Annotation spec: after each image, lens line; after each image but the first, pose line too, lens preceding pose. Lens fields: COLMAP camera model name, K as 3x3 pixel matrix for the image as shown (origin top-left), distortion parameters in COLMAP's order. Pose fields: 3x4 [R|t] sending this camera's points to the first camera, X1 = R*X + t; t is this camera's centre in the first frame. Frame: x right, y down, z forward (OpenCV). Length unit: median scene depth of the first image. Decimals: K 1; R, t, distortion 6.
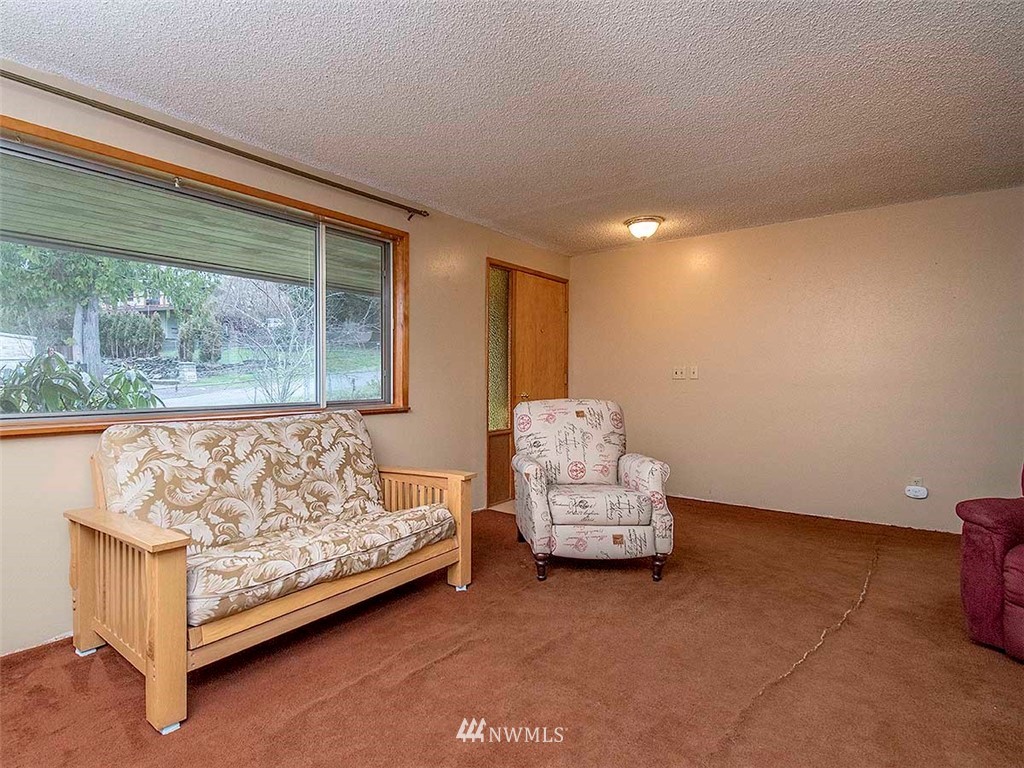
lens RADIAL K [[561.1, 0, 512.0], [0, 561.1, 384.0], [0, 0, 1]] dist [-0.003631, -0.001515]
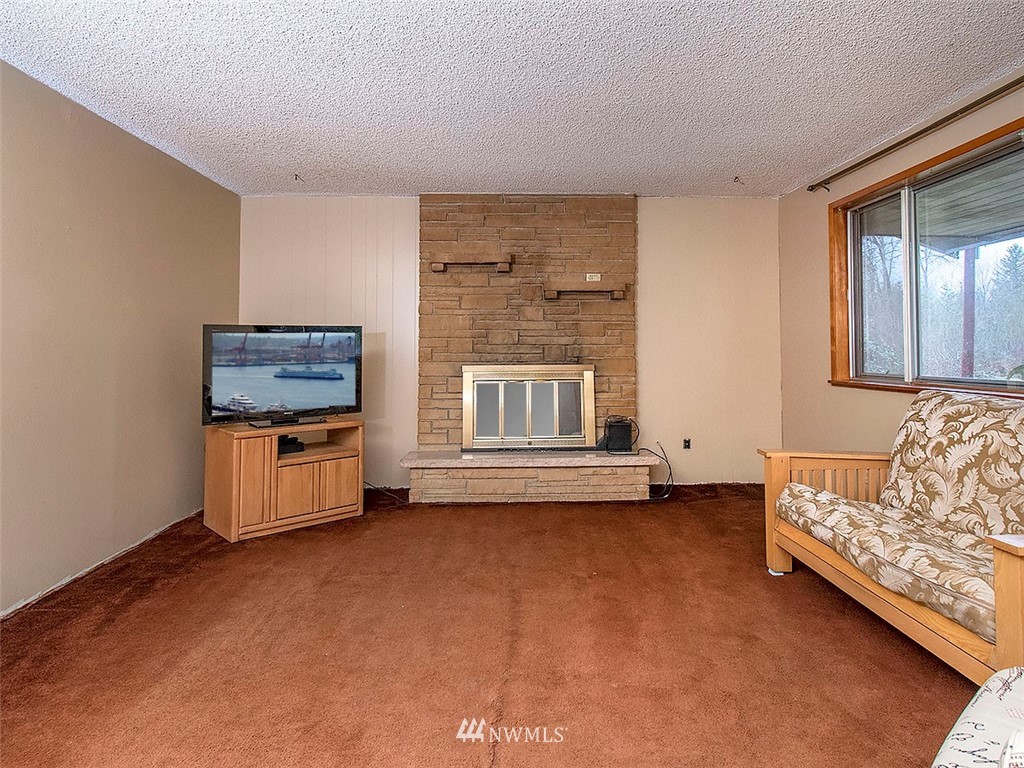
lens RADIAL K [[561.1, 0, 512.0], [0, 561.1, 384.0], [0, 0, 1]] dist [-0.003631, -0.001515]
pose [[-0.802061, 0.010848, -0.597144, 0.648645], [-0.034394, 0.997337, 0.064315, 0.011595], [0.596251, 0.072123, -0.799551, 1.293054]]
